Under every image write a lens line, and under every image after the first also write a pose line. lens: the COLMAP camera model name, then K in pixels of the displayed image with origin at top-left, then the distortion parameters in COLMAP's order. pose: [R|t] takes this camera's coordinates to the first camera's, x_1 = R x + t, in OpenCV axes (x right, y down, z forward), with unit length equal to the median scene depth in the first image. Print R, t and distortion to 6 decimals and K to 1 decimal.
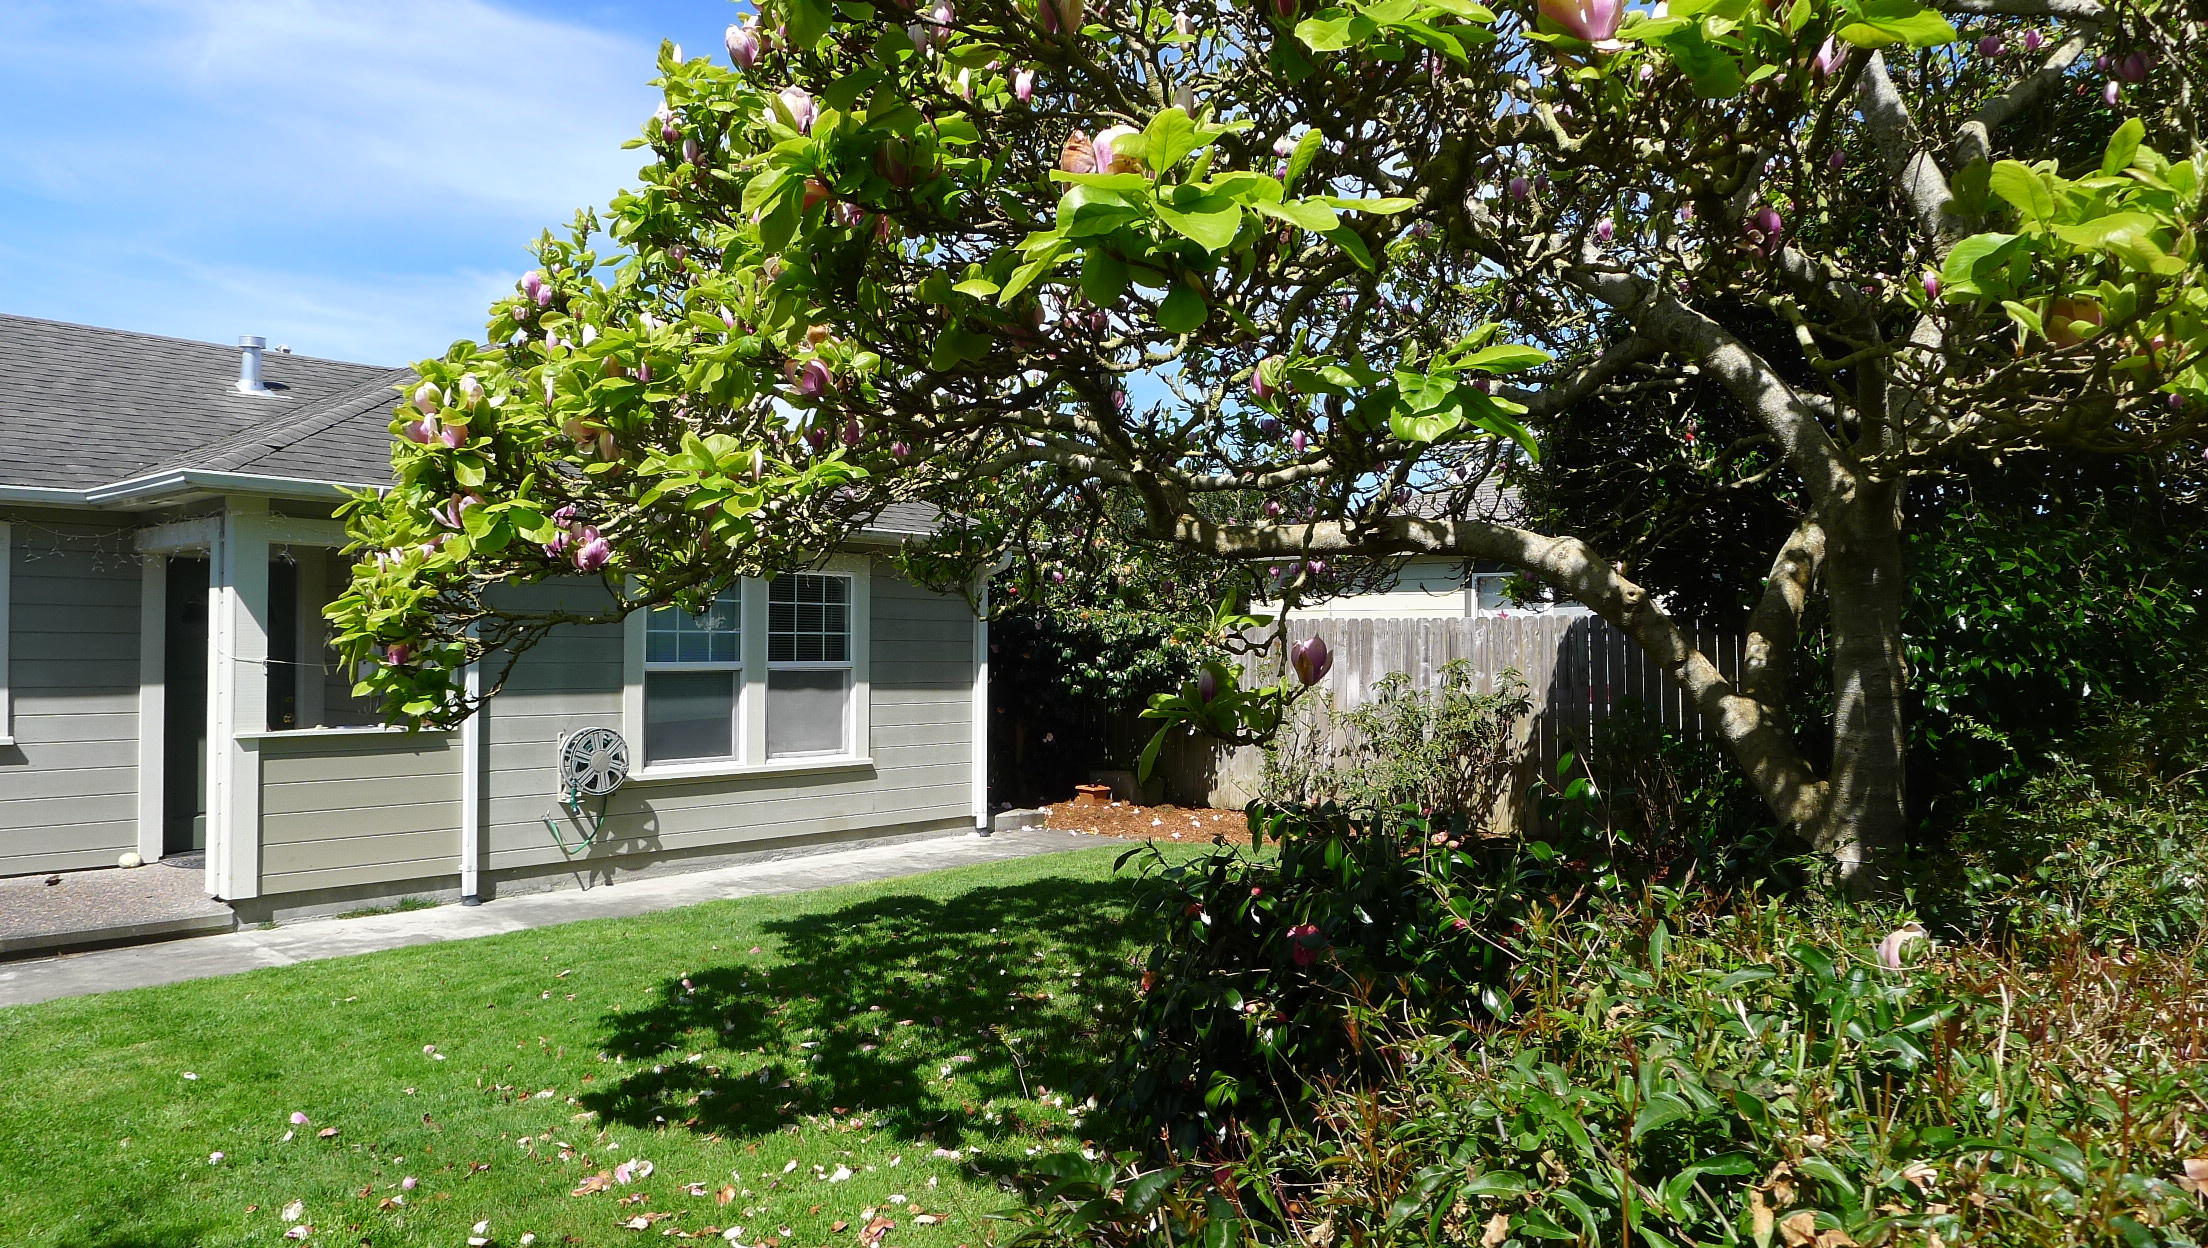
lens RADIAL K [[1476.6, 0, 1099.9], [0, 1476.6, 620.3], [0, 0, 1]] dist [-0.048017, 0.016189]
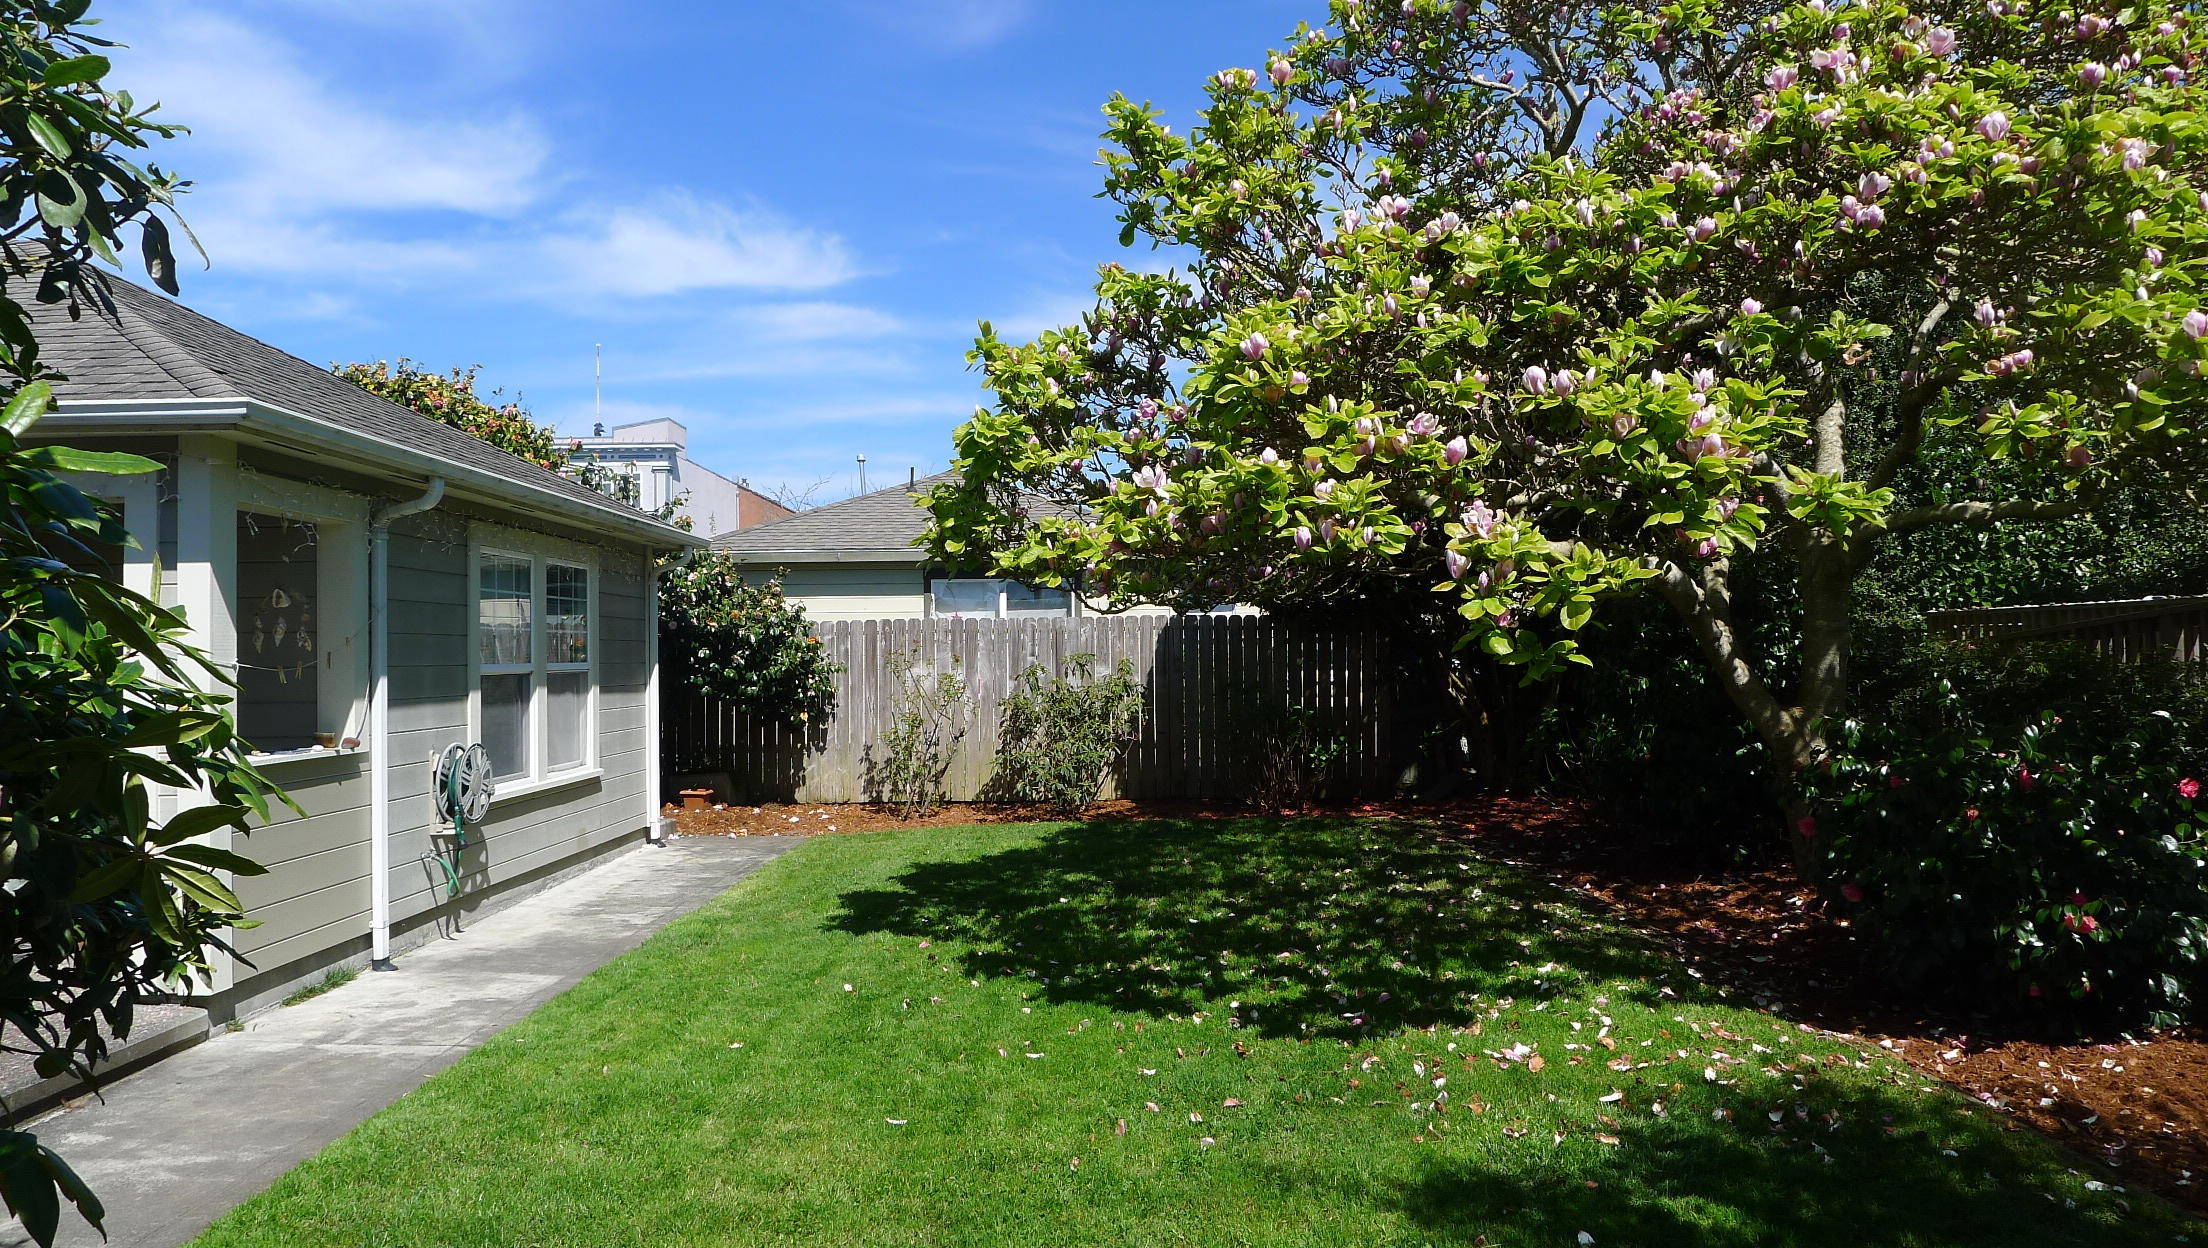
lens RADIAL K [[1476.6, 0, 1107.1], [0, 1476.6, 628.7], [0, 0, 1]] dist [-0.048017, 0.016189]
pose [[0.748977, -0.001063, 0.662595, -0.559559], [0.001364, 0.999999, 0.000062, 0.008010], [-0.662595, 0.000858, 0.748978, 0.122626]]
